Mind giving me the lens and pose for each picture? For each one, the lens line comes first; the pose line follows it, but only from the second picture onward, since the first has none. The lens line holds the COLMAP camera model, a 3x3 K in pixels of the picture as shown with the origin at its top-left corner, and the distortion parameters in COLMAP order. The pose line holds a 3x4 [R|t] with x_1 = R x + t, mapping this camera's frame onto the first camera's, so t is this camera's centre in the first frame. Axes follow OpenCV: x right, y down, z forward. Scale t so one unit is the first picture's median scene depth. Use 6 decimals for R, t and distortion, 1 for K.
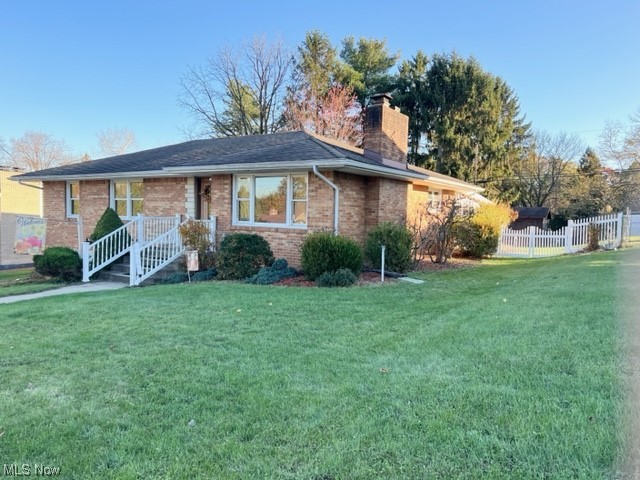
lens RADIAL K [[481.3, 0, 320.0], [0, 481.3, 240.0], [0, 0, 1]] dist [0.001479, -0.000562]
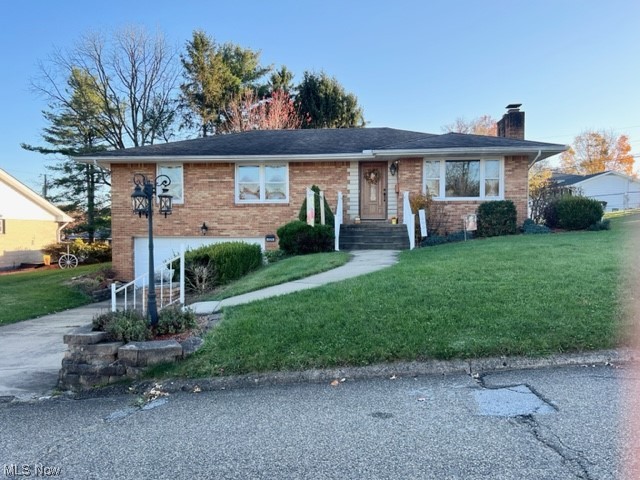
lens RADIAL K [[477.0, 0, 321.3], [0, 477.0, 245.3], [0, 0, 1]] dist [0.057938, -0.068001]
pose [[0.881841, -0.040997, 0.469762, -0.812117], [0.048706, 0.998804, -0.004265, 0.060705], [-0.469025, 0.026642, 0.882783, 0.061997]]
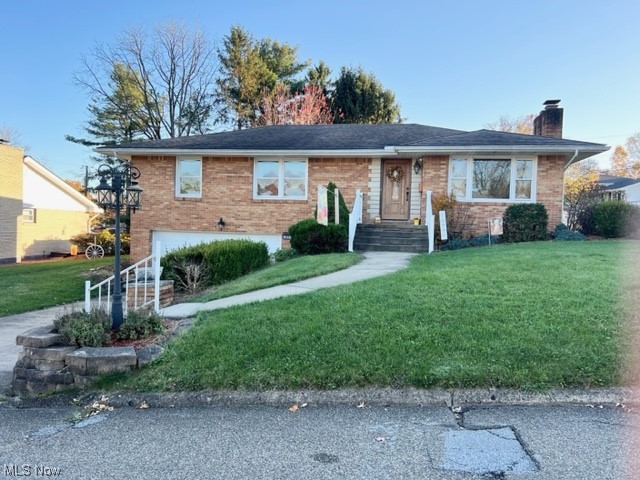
lens RADIAL K [[477.0, 0, 321.3], [0, 477.0, 245.3], [0, 0, 1]] dist [0.057938, -0.068001]
pose [[0.916666, -0.014100, 0.399406, -0.757298], [0.015787, 0.999875, -0.000933, 0.057410], [-0.399343, 0.007160, 0.916773, 0.077784]]
